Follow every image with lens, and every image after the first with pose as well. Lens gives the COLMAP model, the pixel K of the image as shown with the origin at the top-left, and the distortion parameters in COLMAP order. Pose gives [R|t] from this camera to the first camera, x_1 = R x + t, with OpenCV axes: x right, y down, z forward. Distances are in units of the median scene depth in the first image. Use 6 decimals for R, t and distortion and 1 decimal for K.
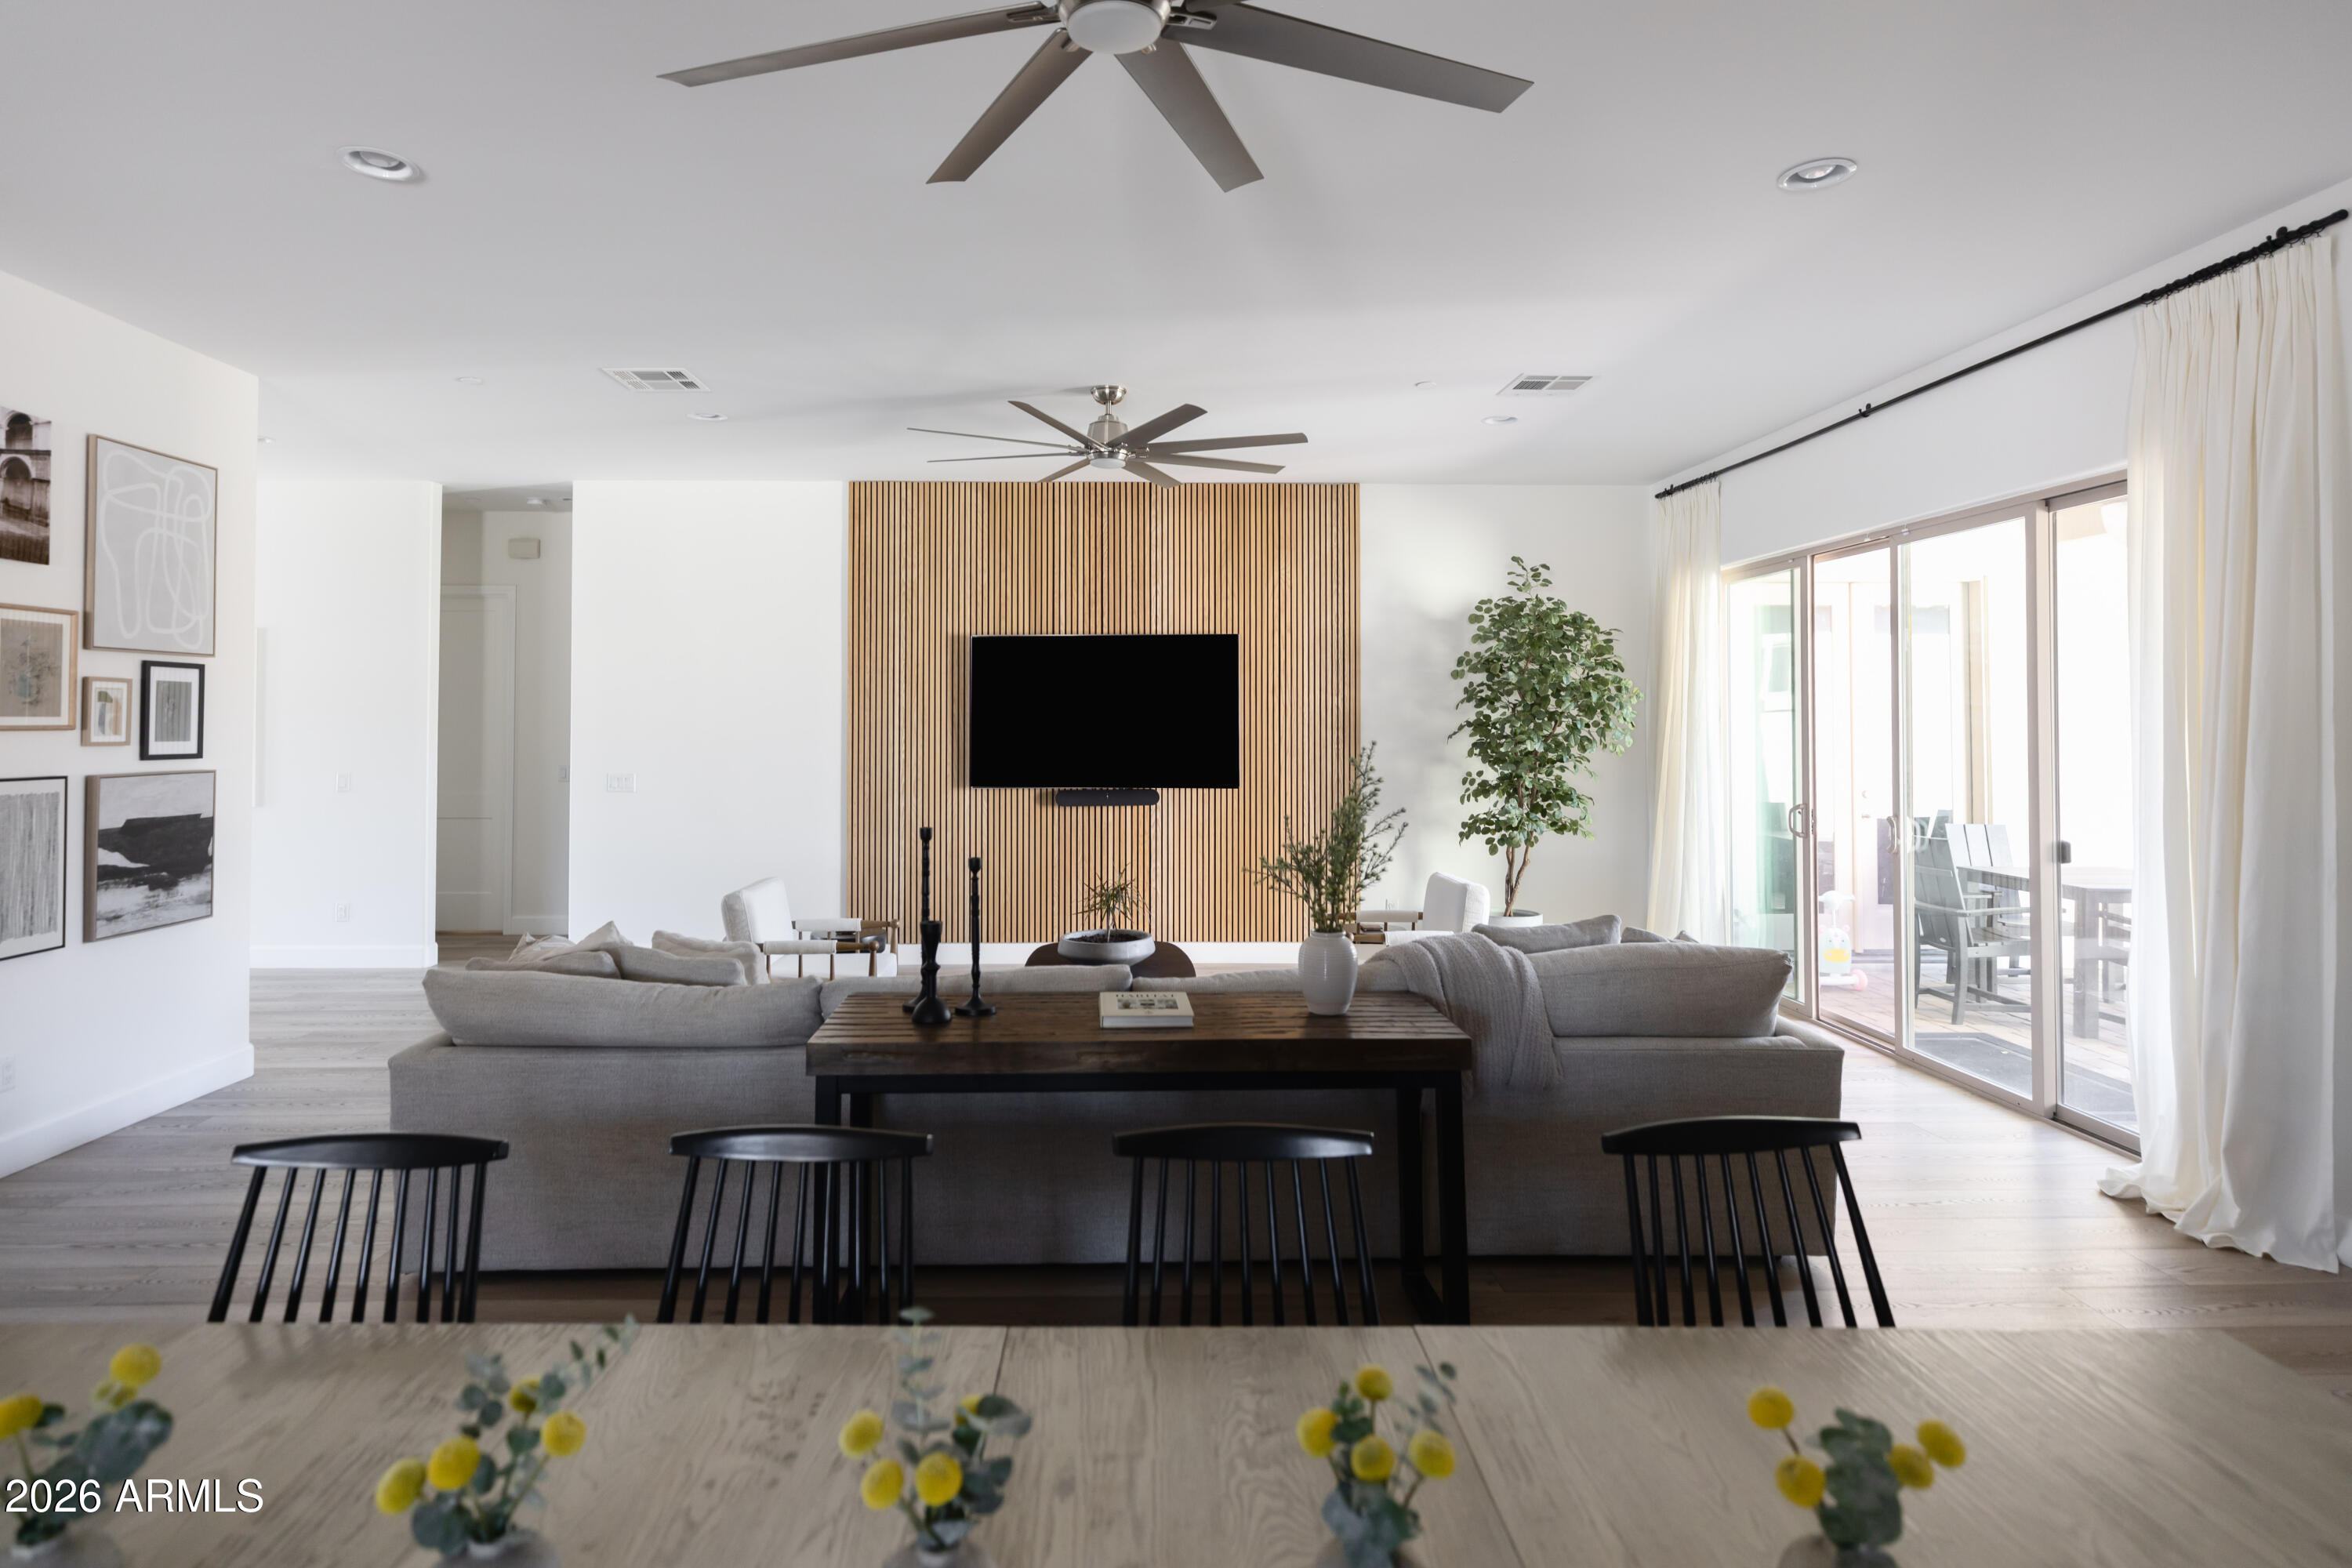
lens RADIAL K [[1239.3, 0, 1163.5], [0, 1239.3, 701.9], [0, 0, 1]] dist [0.000753, -0.000308]
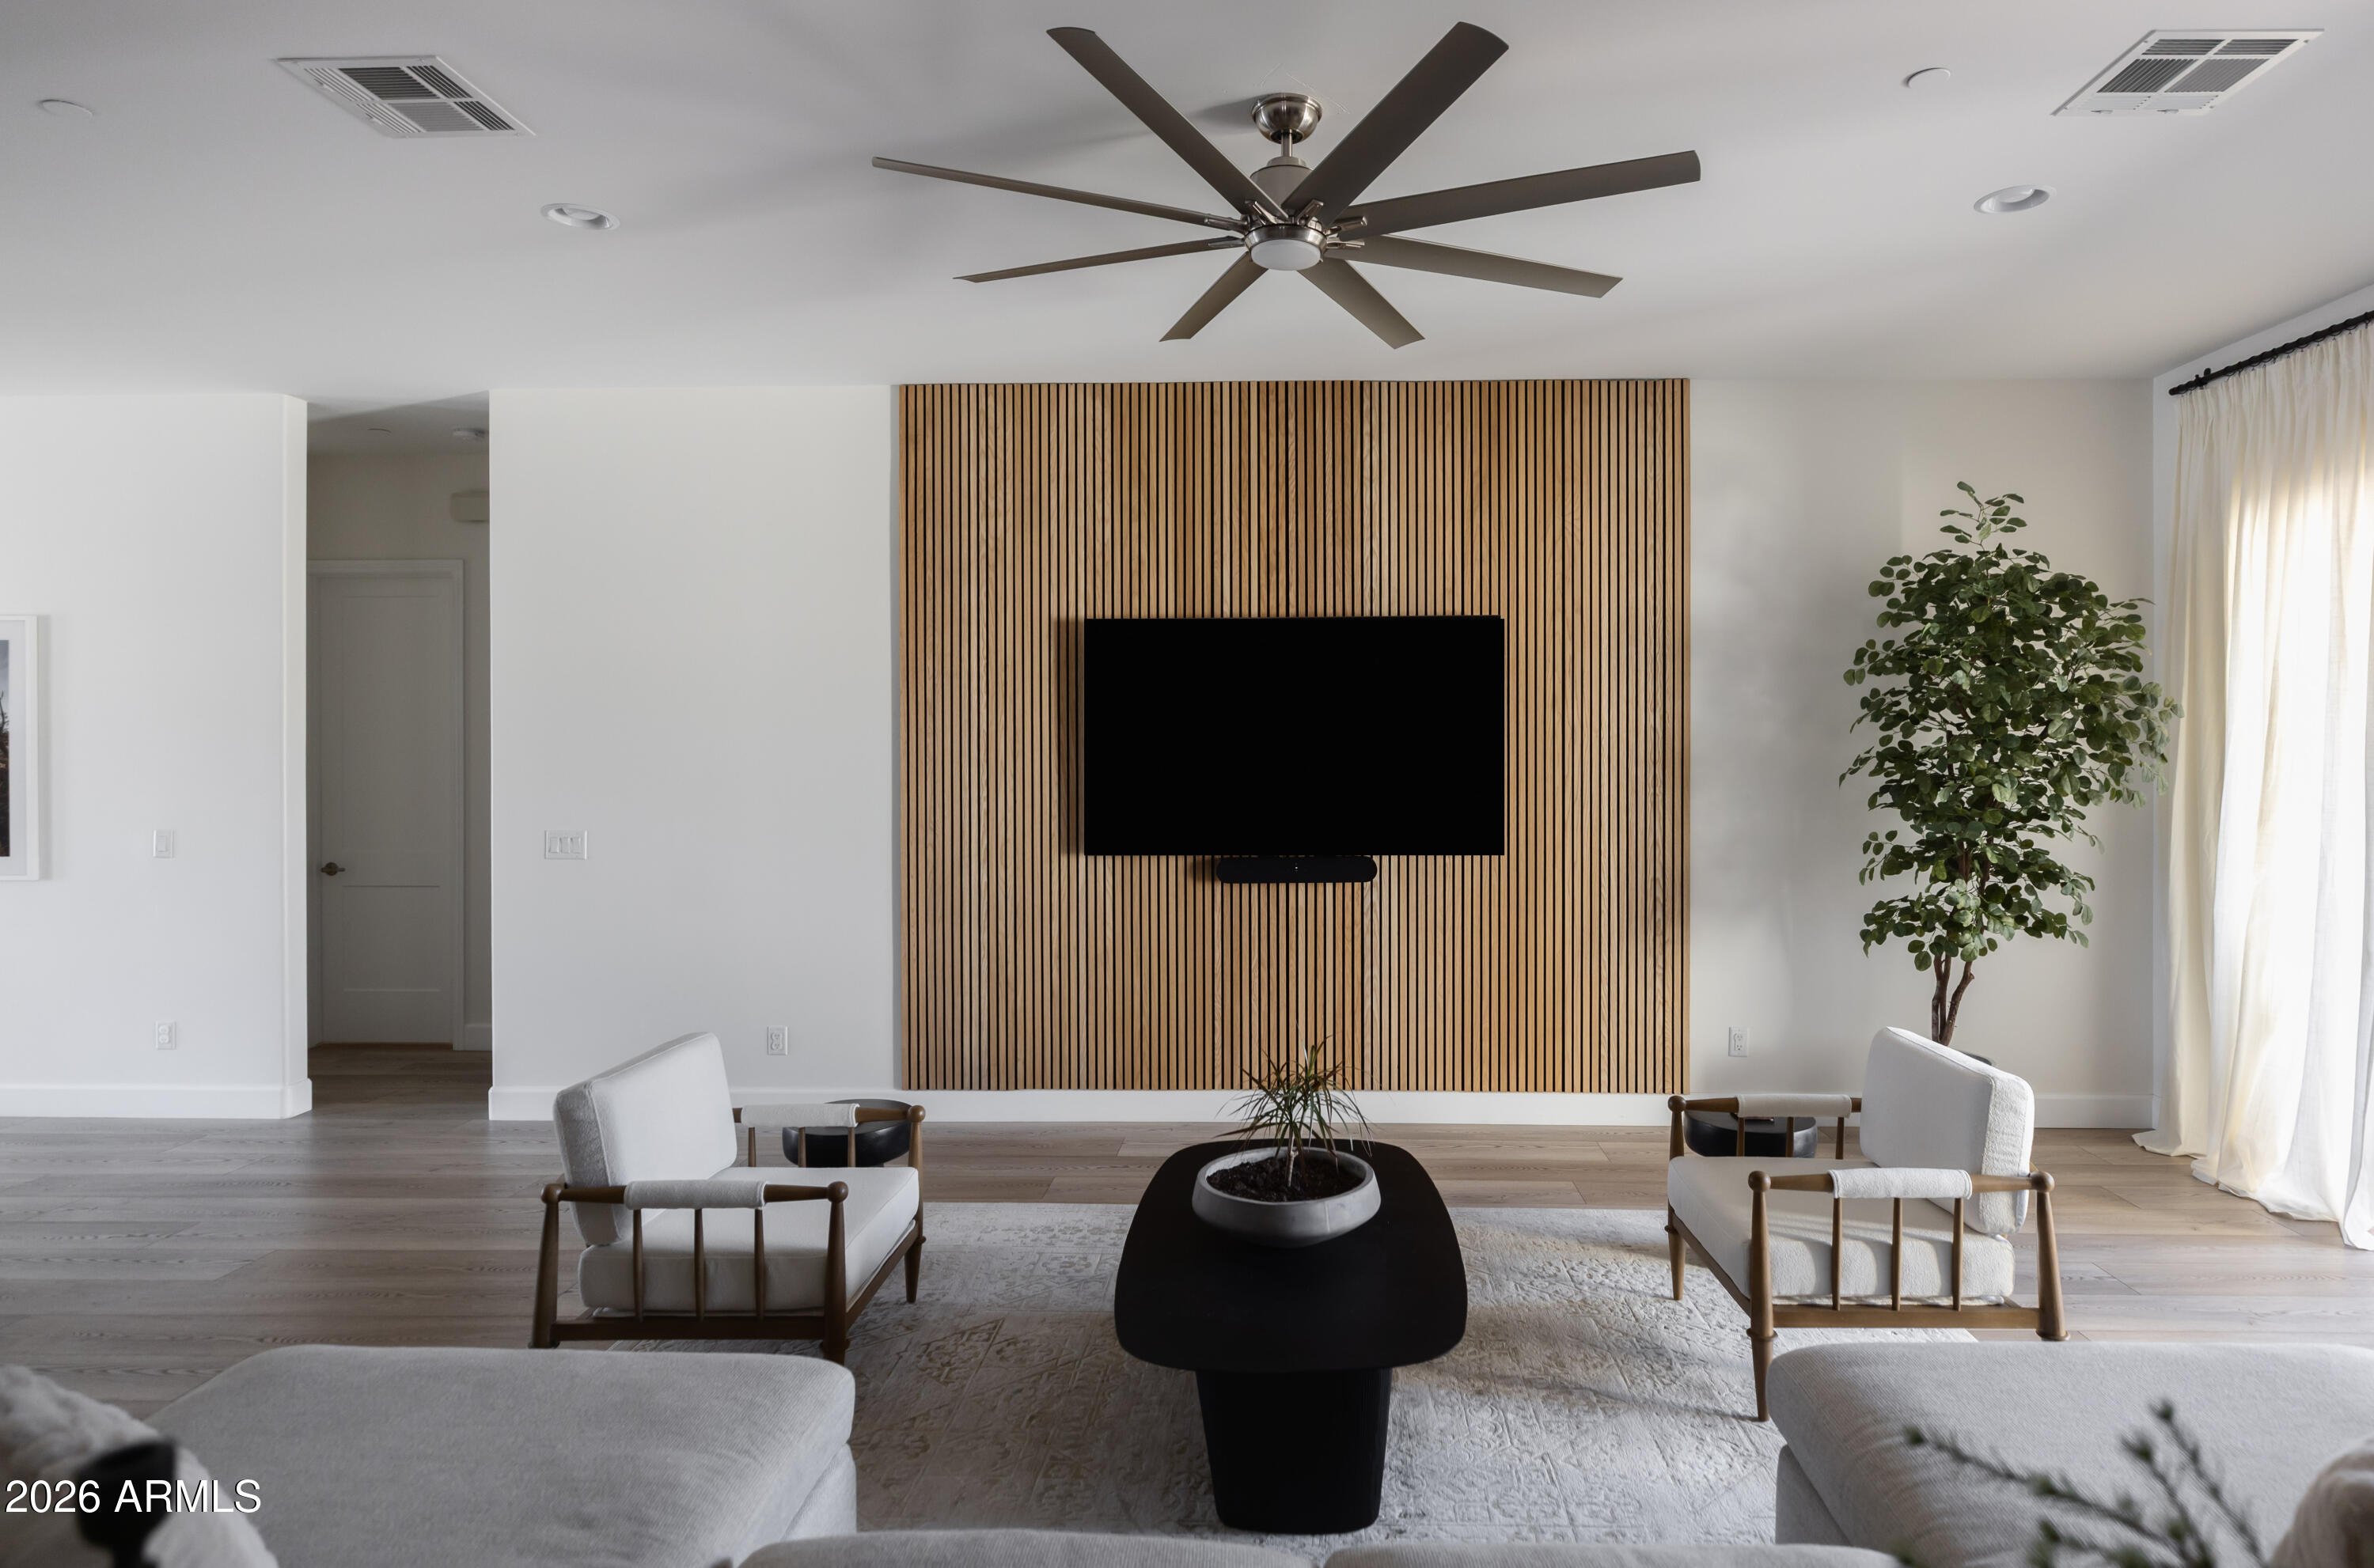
lens RADIAL K [[1253.1, 0, 1313.9], [0, 1253.1, 750.0], [0, 0, 1]] dist [0.000636, 0.000037]
pose [[0.999081, -0.000801, -0.042853, -0.008343], [0.001695, 0.999782, 0.020832, 0.001103], [0.042827, -0.020886, 0.998864, 0.357880]]
